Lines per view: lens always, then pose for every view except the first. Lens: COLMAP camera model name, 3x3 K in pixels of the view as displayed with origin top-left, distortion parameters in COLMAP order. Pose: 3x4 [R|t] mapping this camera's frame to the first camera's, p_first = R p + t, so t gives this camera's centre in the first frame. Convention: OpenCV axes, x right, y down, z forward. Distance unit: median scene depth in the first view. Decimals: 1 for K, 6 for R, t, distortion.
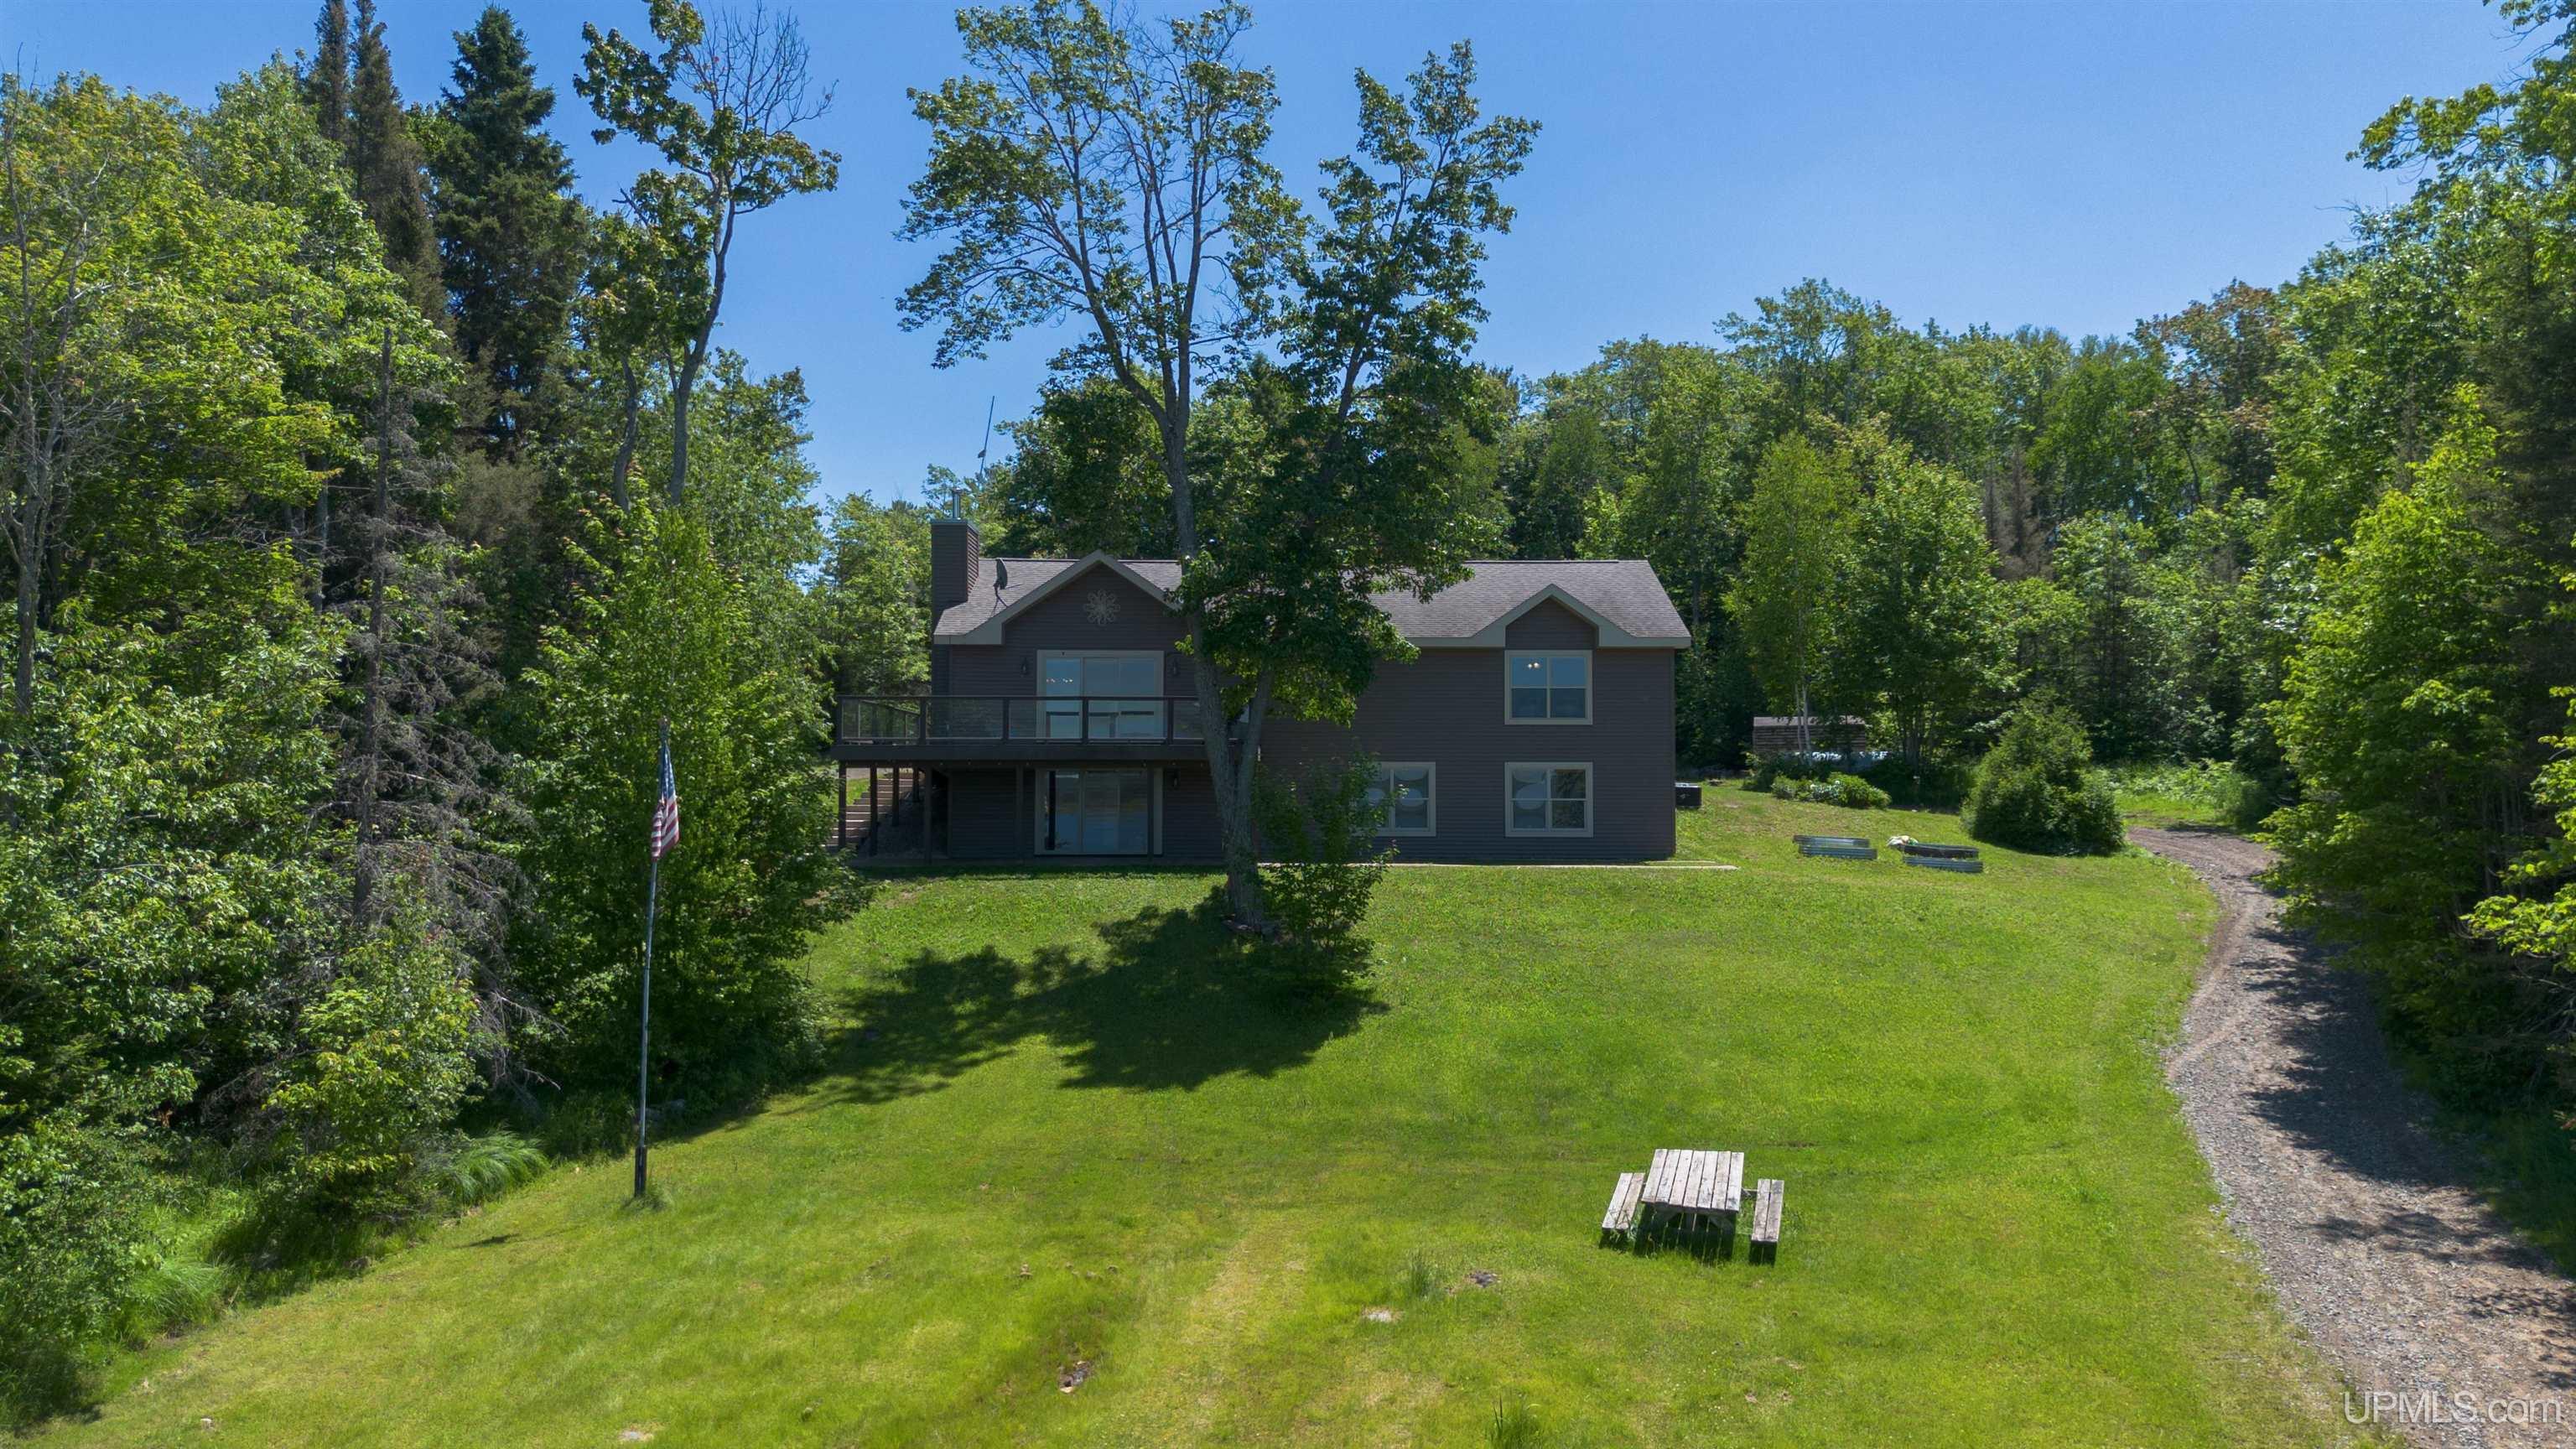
lens RADIAL K [[1879.0, 0, 1288.0], [0, 1879.0, 724.5], [0, 0, 1]] dist [0.009646, -0.001976]
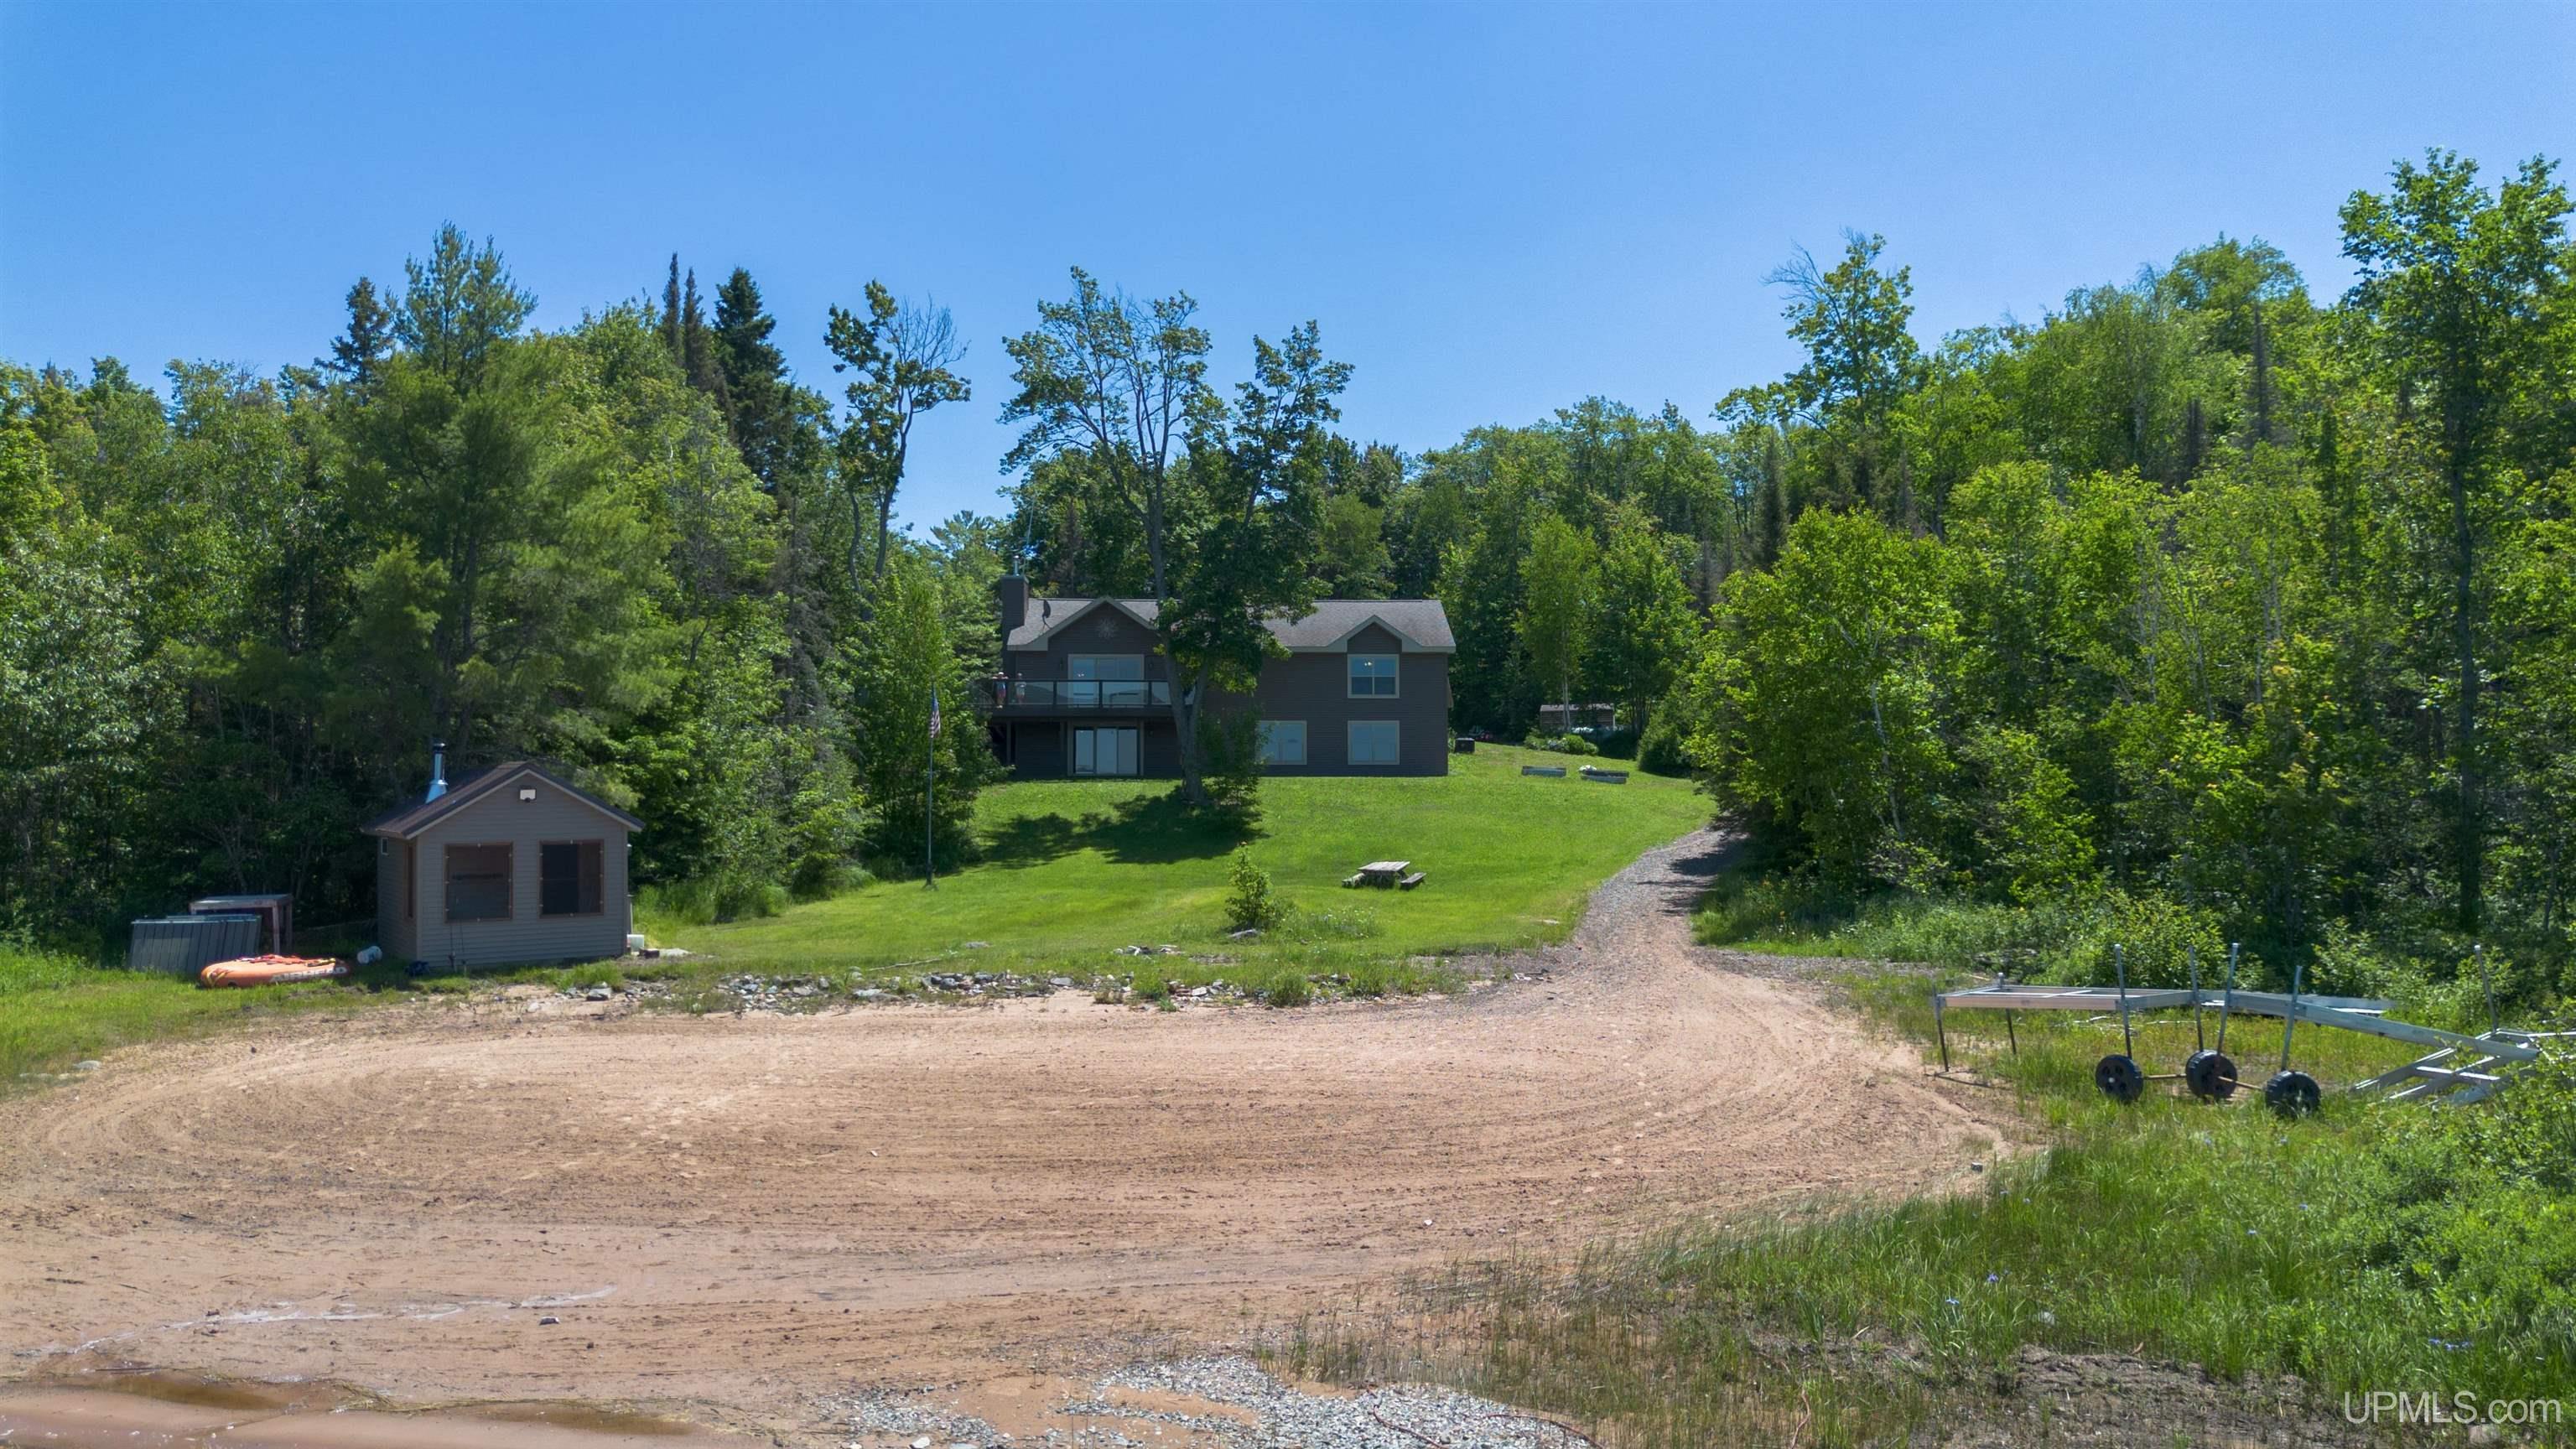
lens RADIAL K [[1895.5, 0, 1348.8], [0, 1895.5, 717.7], [0, 0, 1]] dist [-0.004341, -0.000684]
pose [[0.998050, -0.001618, 0.062403, 0.012331], [0.002702, 0.999847, -0.017279, 0.055348], [-0.062366, 0.017414, 0.997901, -0.820682]]
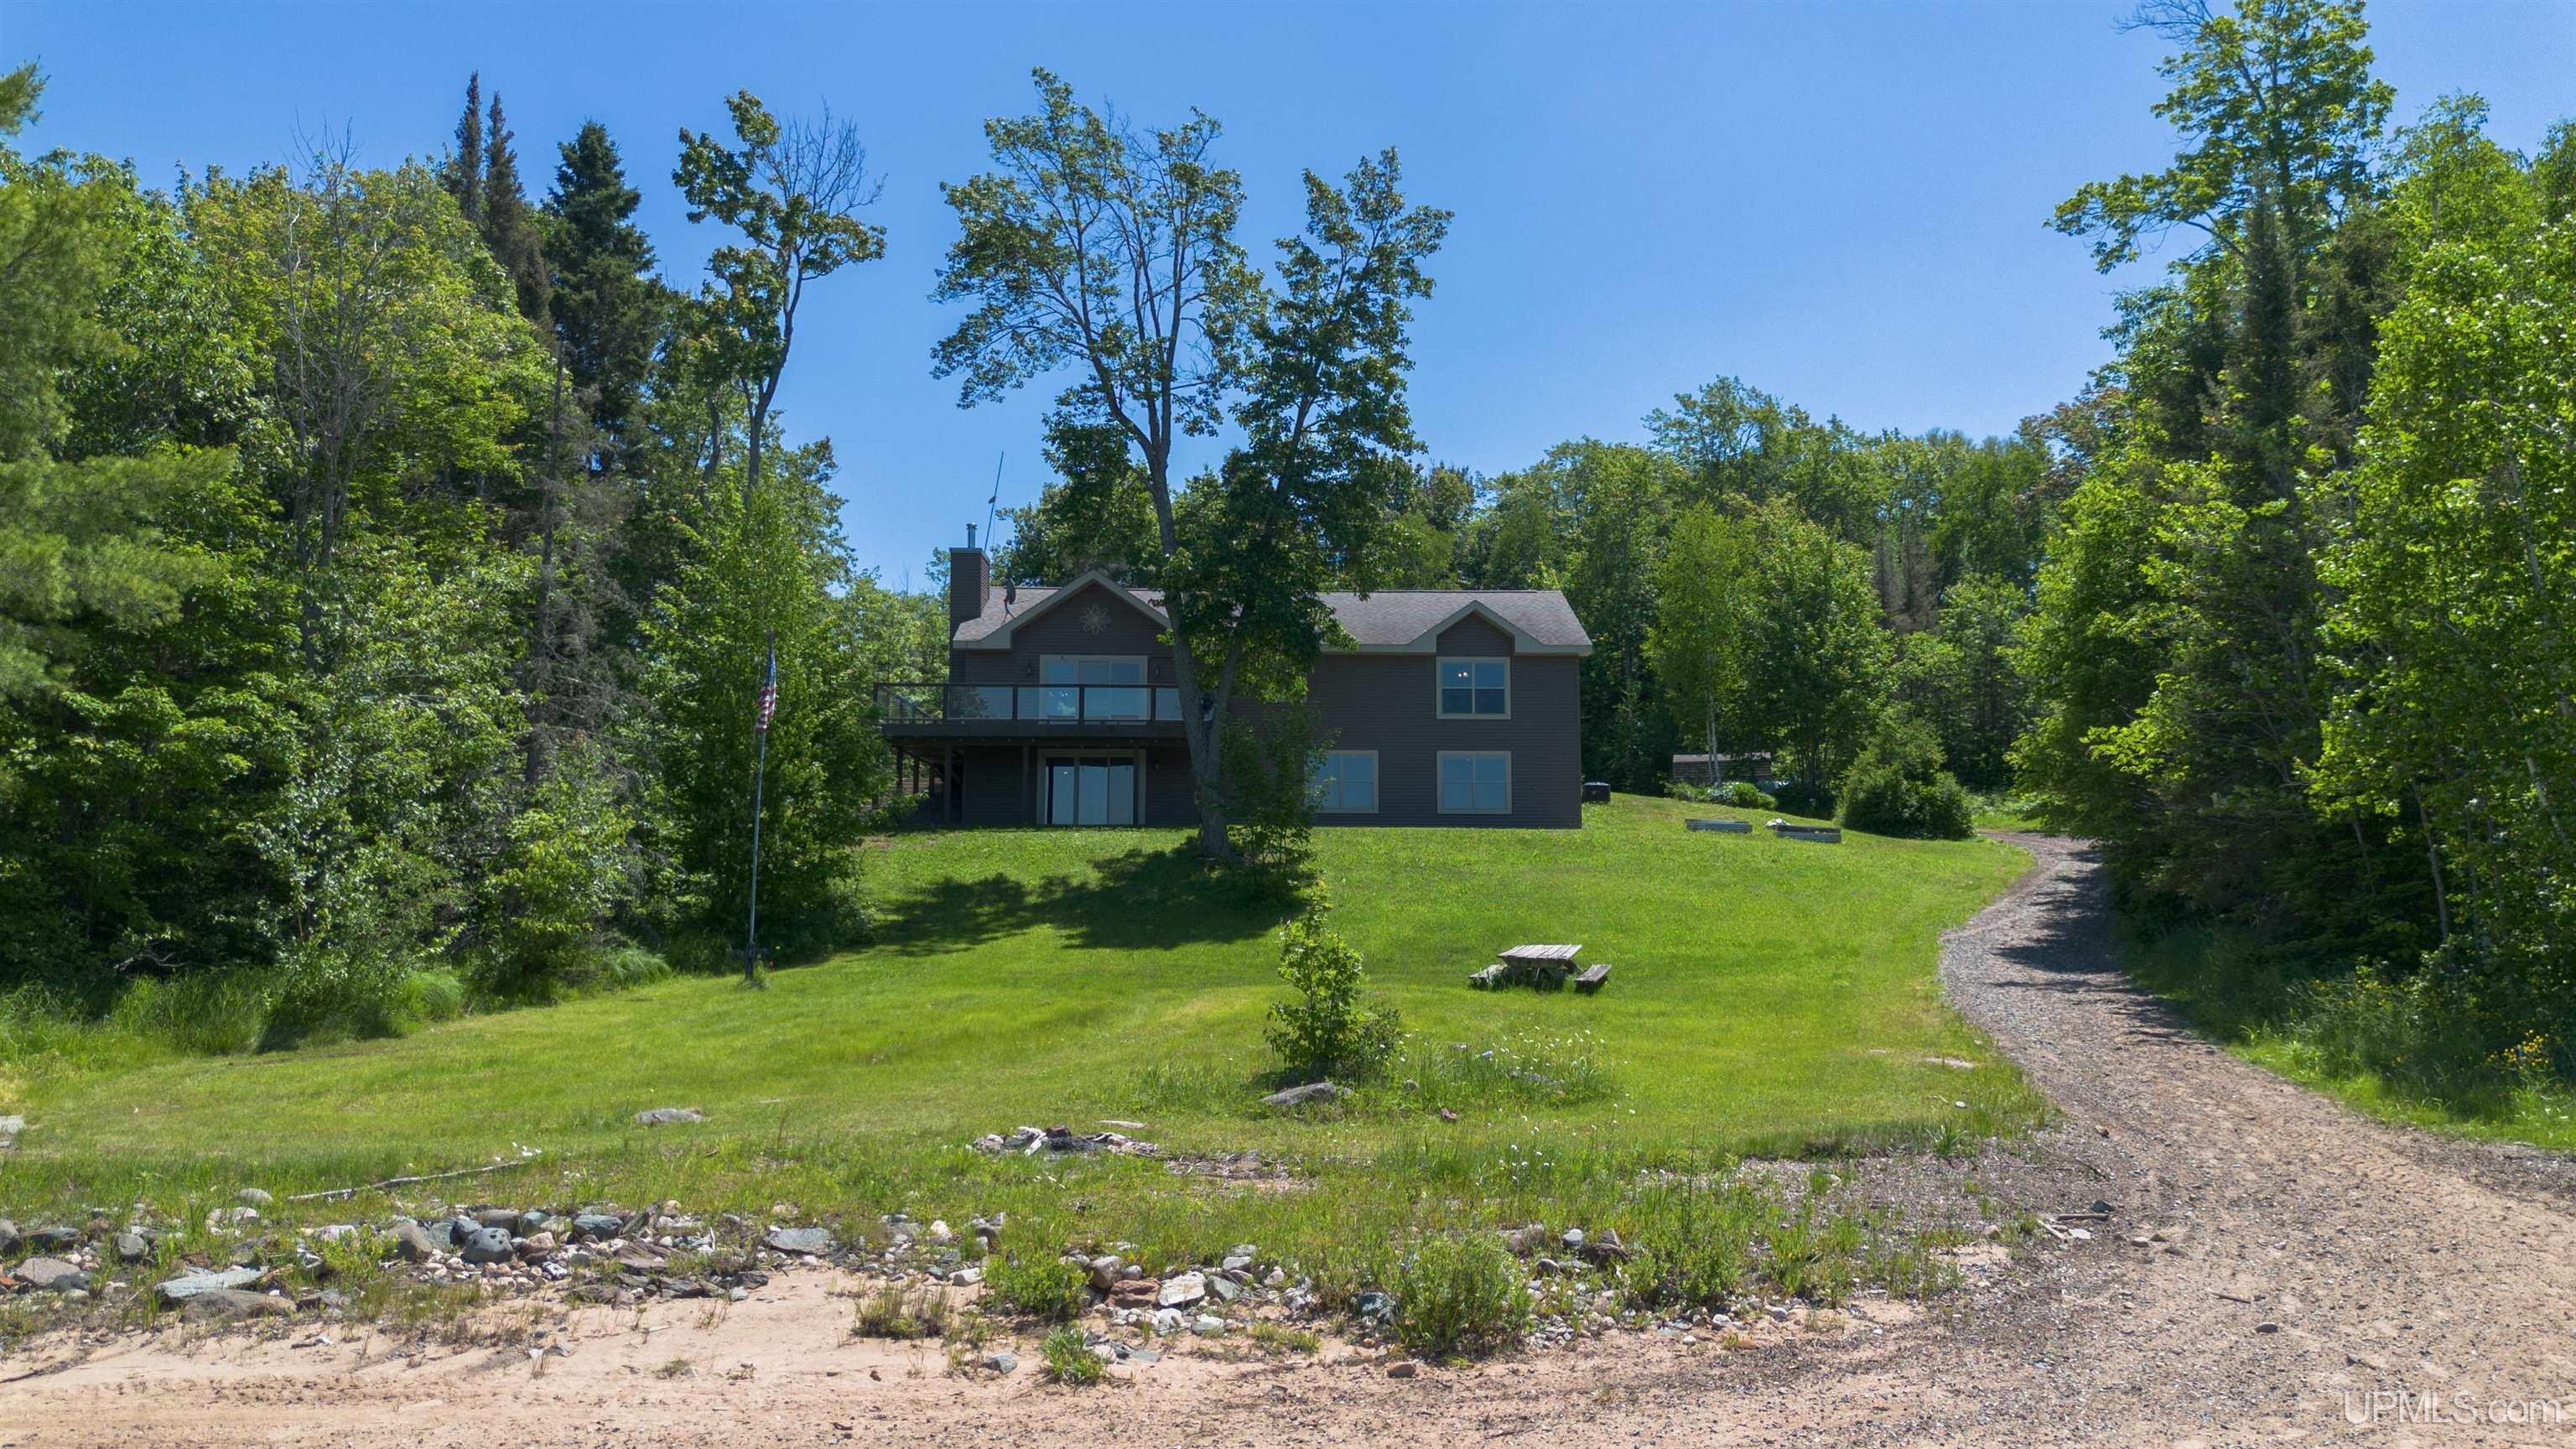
lens RADIAL K [[1876.8, 0, 1298.3], [0, 1876.8, 720.4], [0, 0, 1]] dist [0.006472, -0.002421]
pose [[0.999885, 0.001072, 0.015101, 0.012728], [0.000030, 0.997351, -0.072733, 0.102128], [-0.015139, 0.072725, 0.997237, -0.204540]]
